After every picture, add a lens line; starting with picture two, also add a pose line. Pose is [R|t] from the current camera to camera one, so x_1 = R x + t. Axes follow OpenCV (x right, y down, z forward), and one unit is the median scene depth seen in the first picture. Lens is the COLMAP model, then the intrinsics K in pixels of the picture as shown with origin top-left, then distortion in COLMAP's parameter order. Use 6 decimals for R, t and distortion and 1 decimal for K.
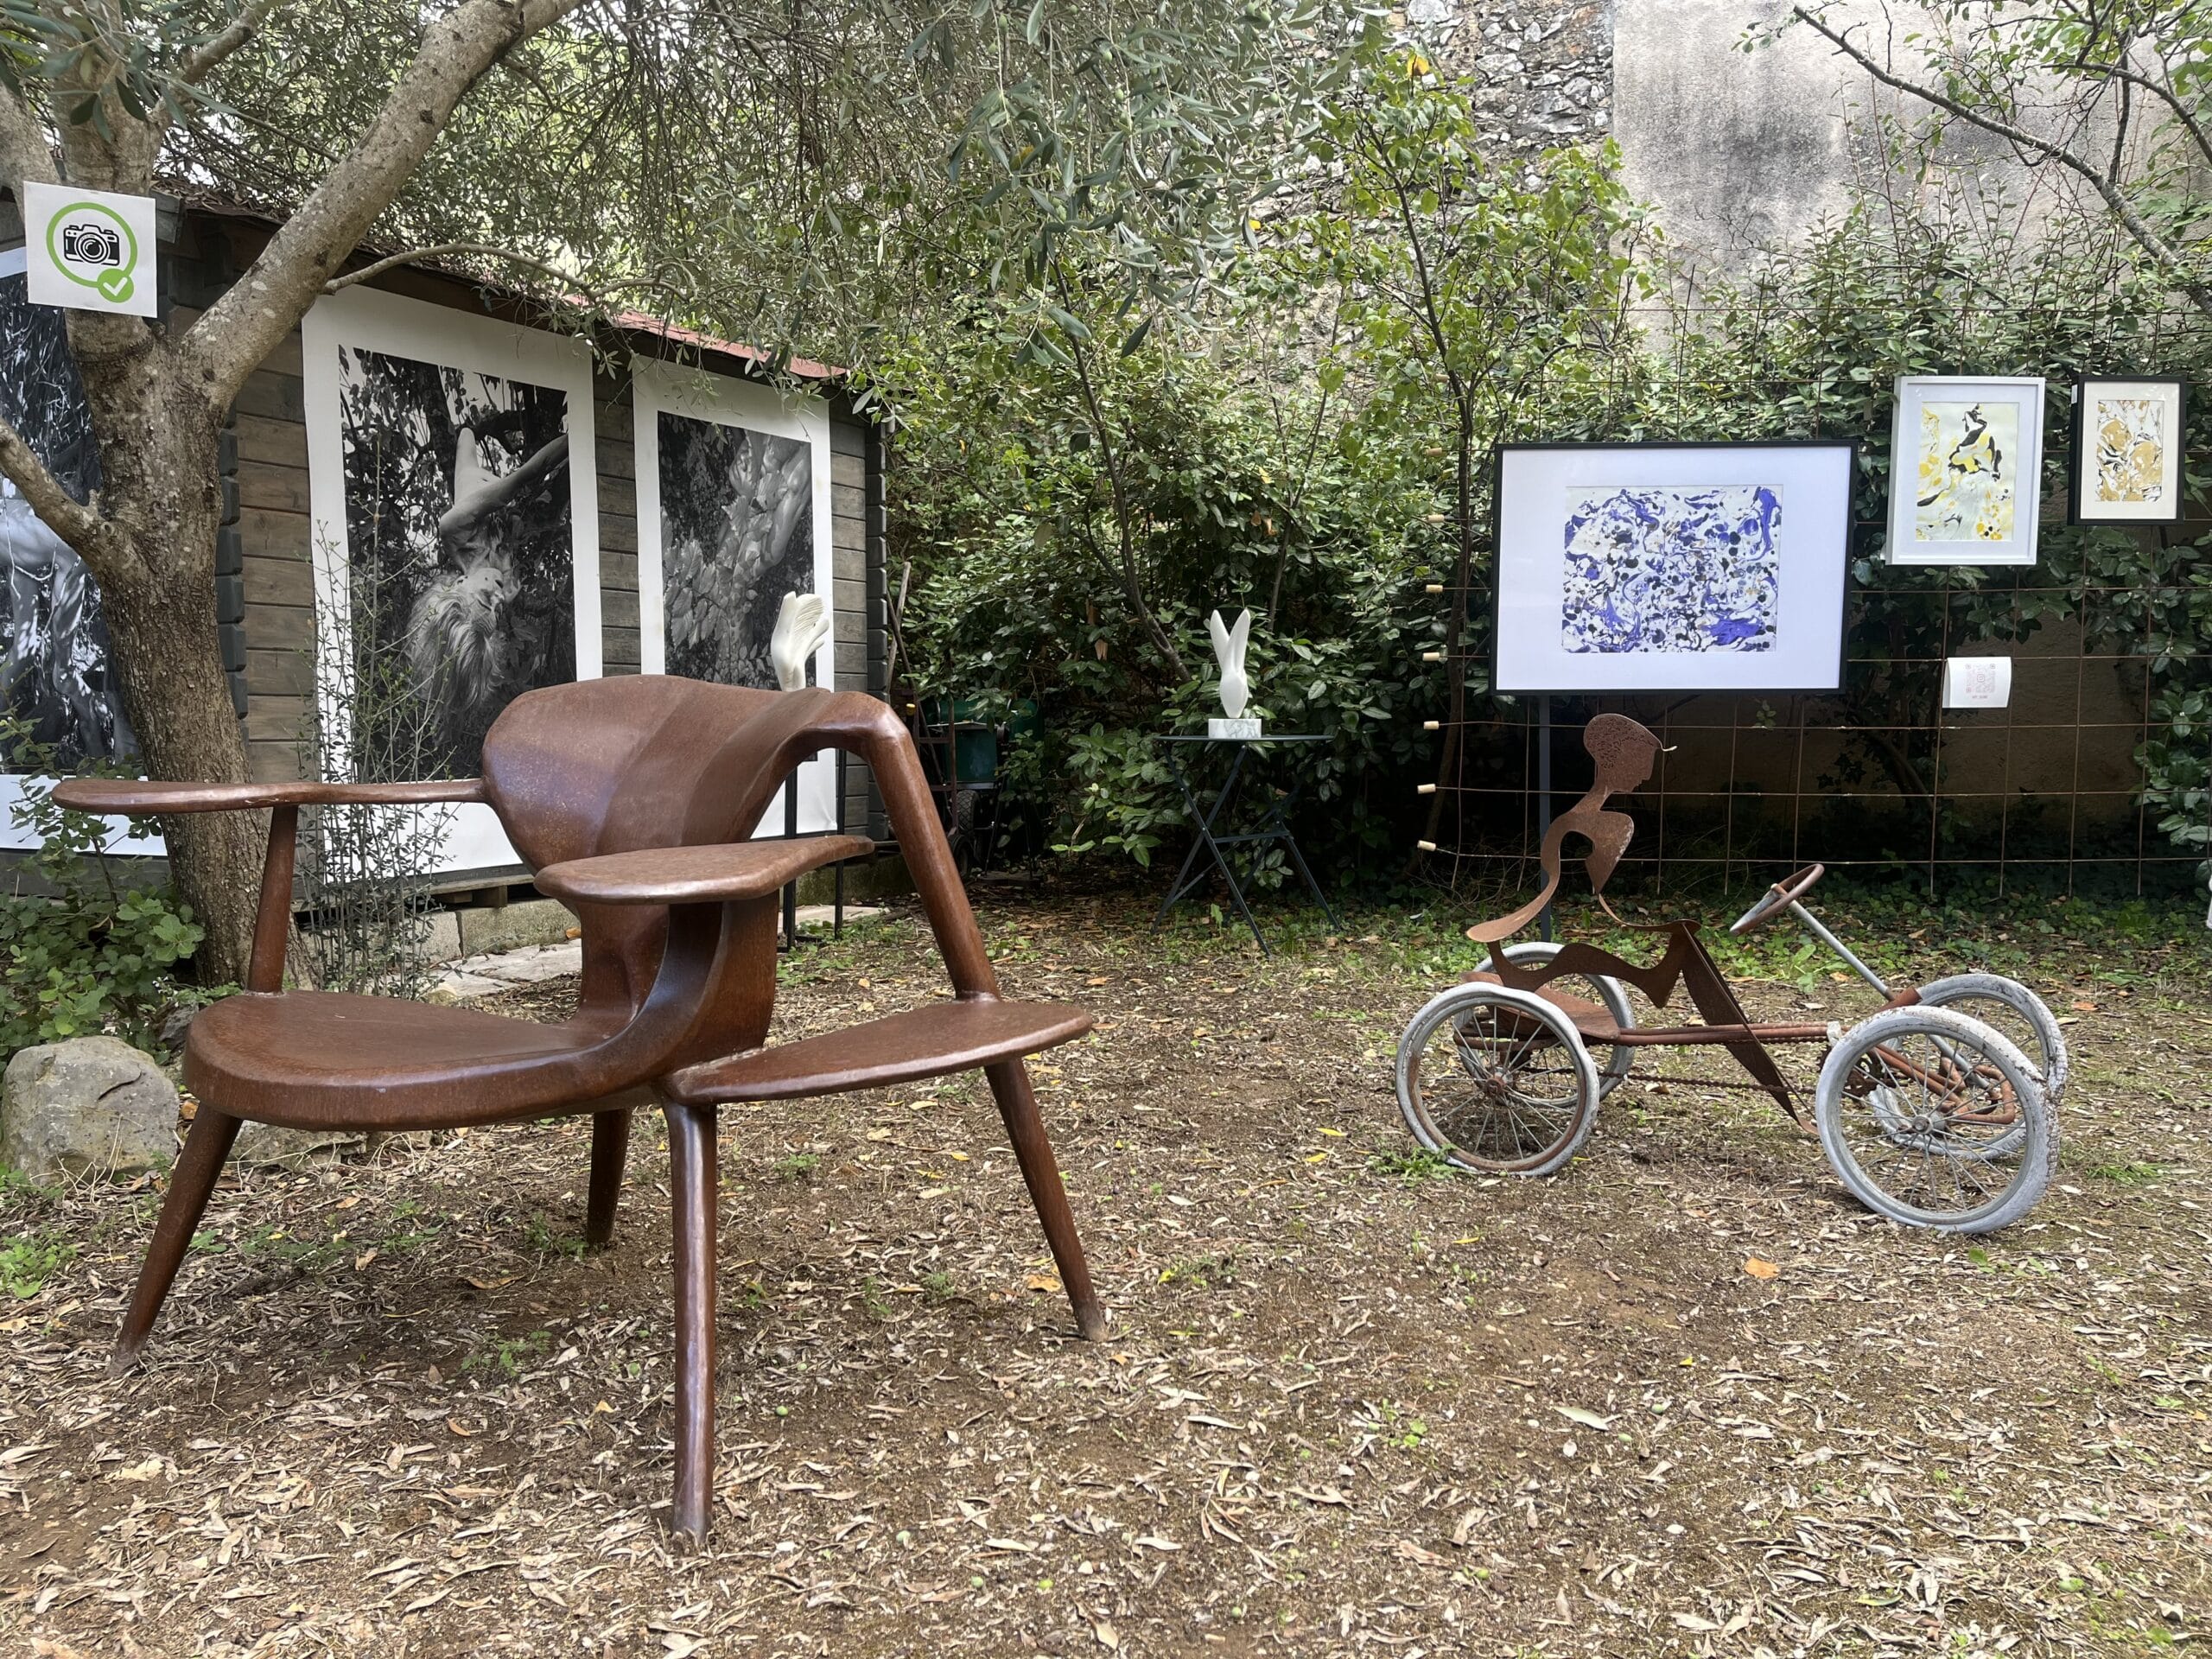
lens RADIAL K [[1695.7, 0, 1104.0], [0, 1695.7, 829.1], [0, 0, 1]] dist [0.040683, -0.056243]
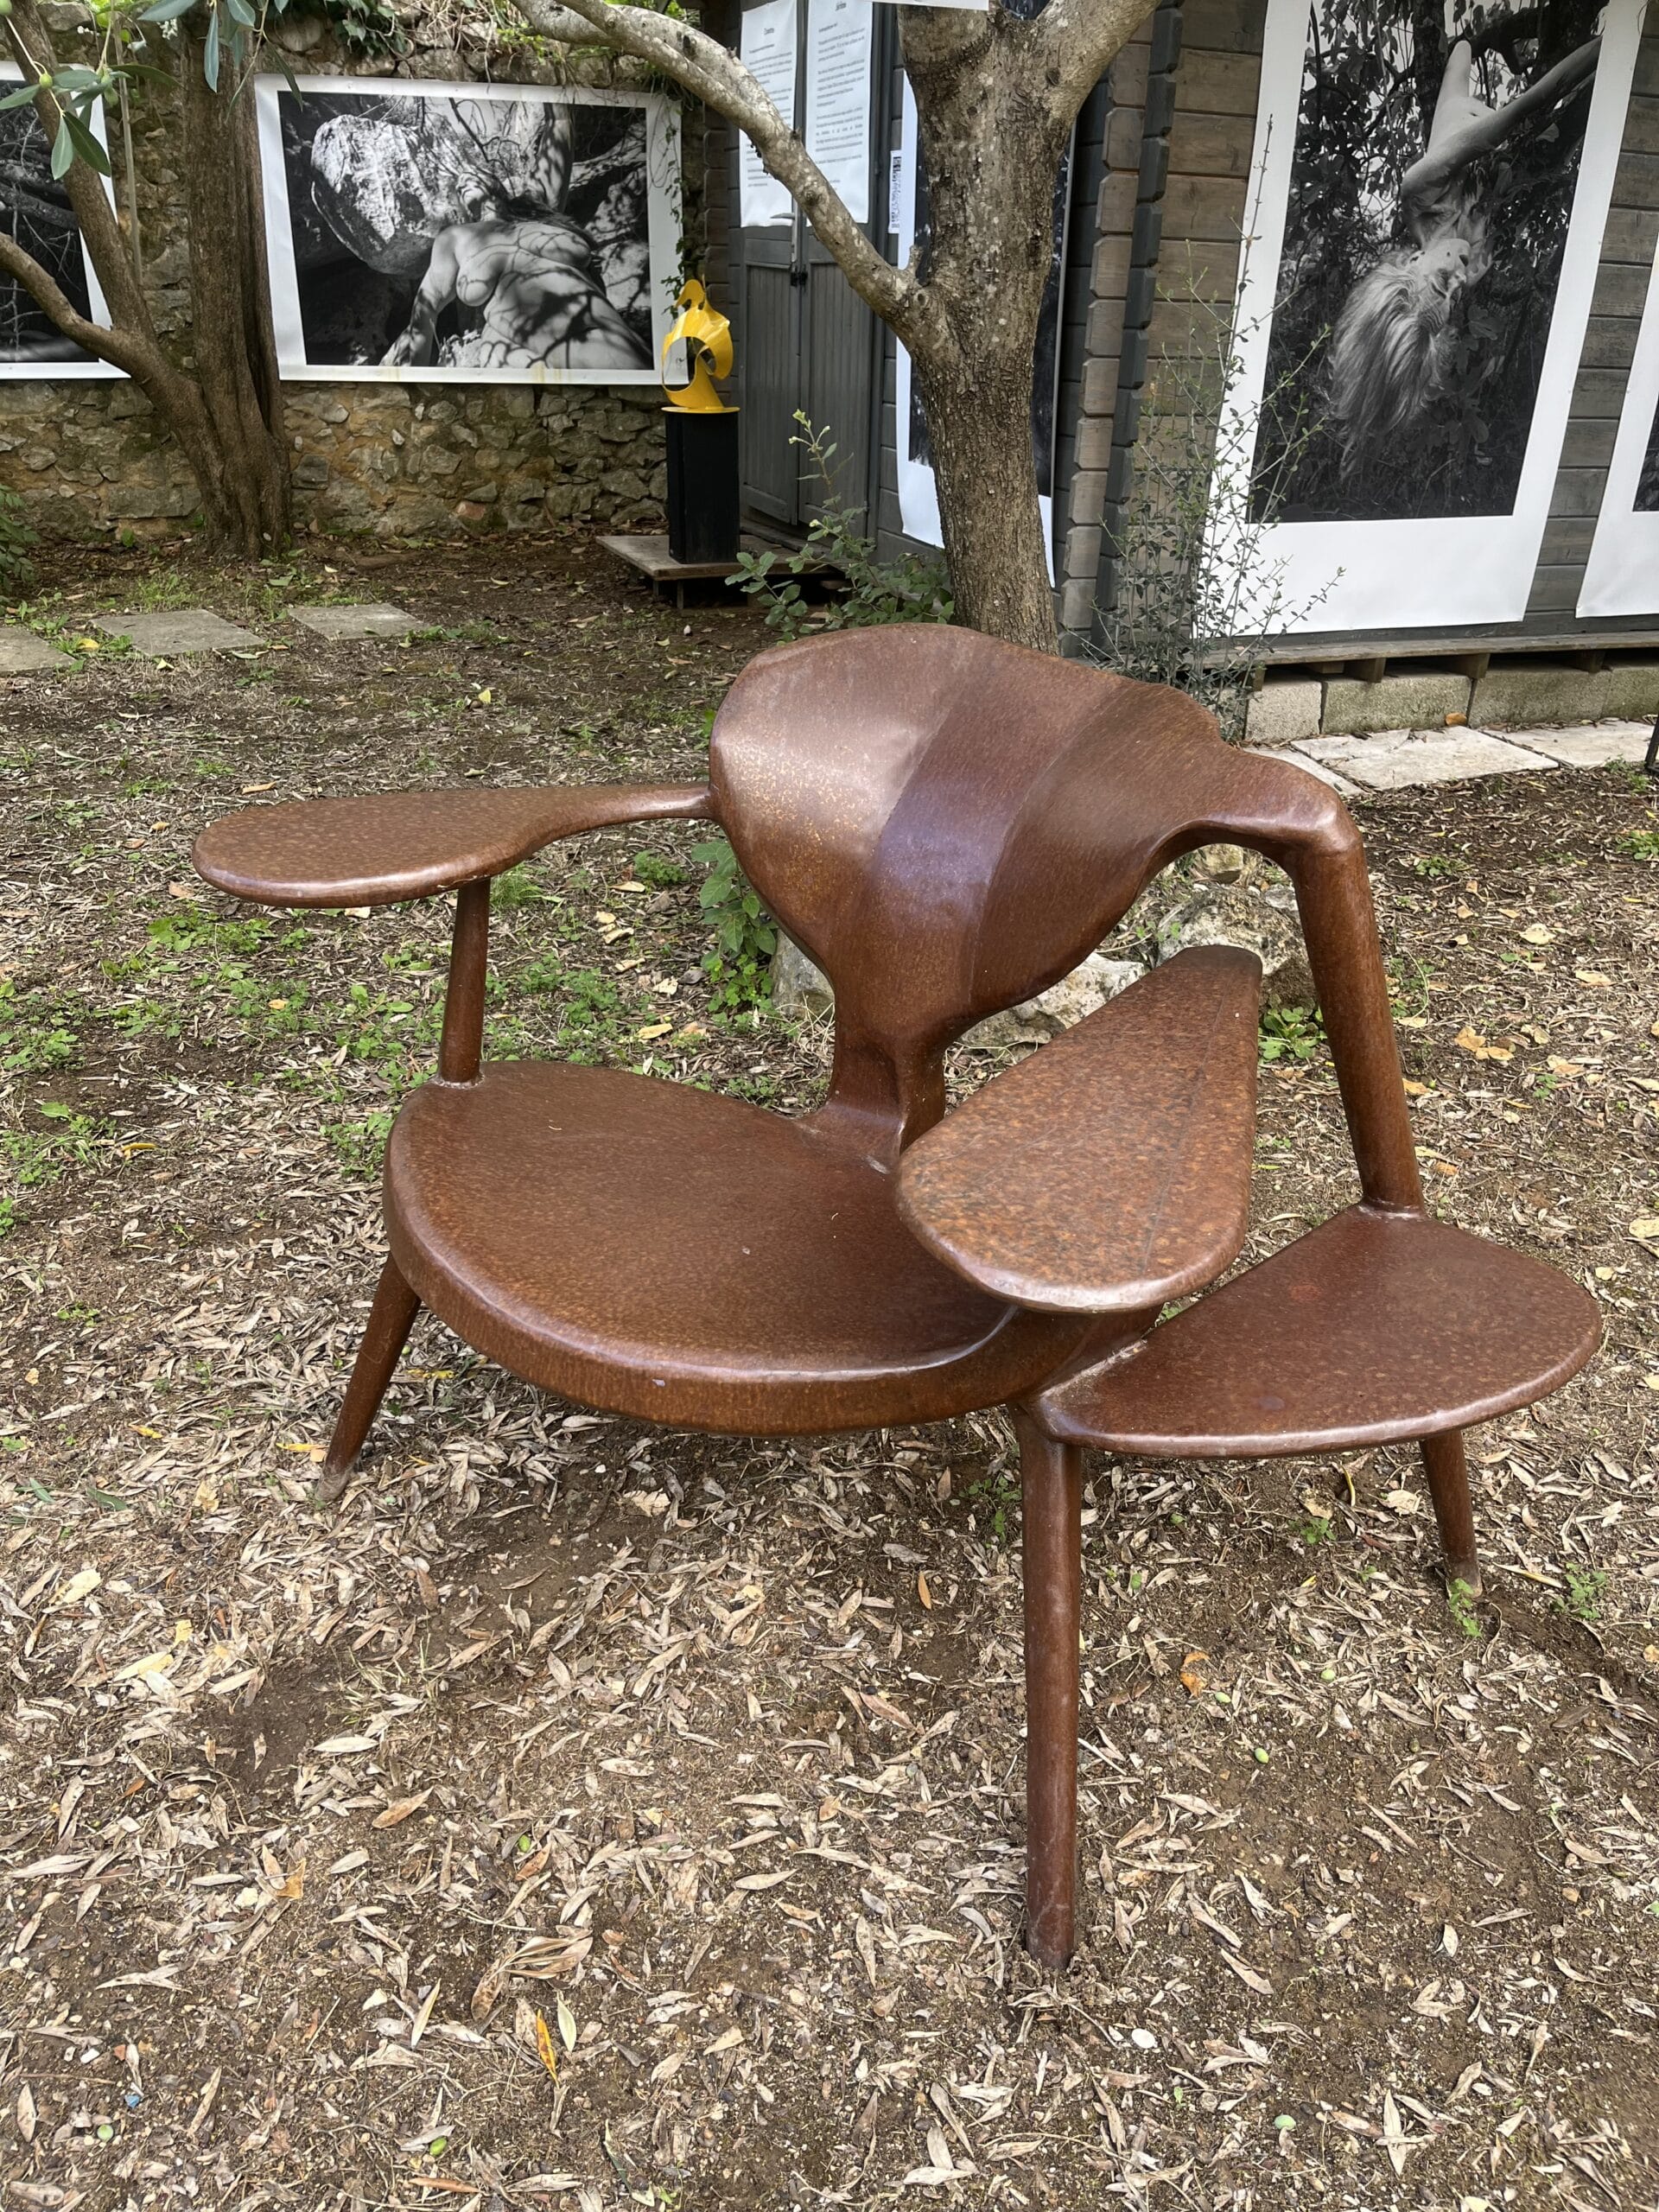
lens RADIAL K [[1695.7, 0, 831.5], [0, 1695.7, 1126.4], [0, 0, 1]] dist [0.040683, -0.056243]
pose [[0.757615, 0.317333, -0.570368, 0.005720], [-0.077075, 0.911238, 0.404604, -0.079411], [0.648135, -0.262573, 0.714826, 0.137387]]
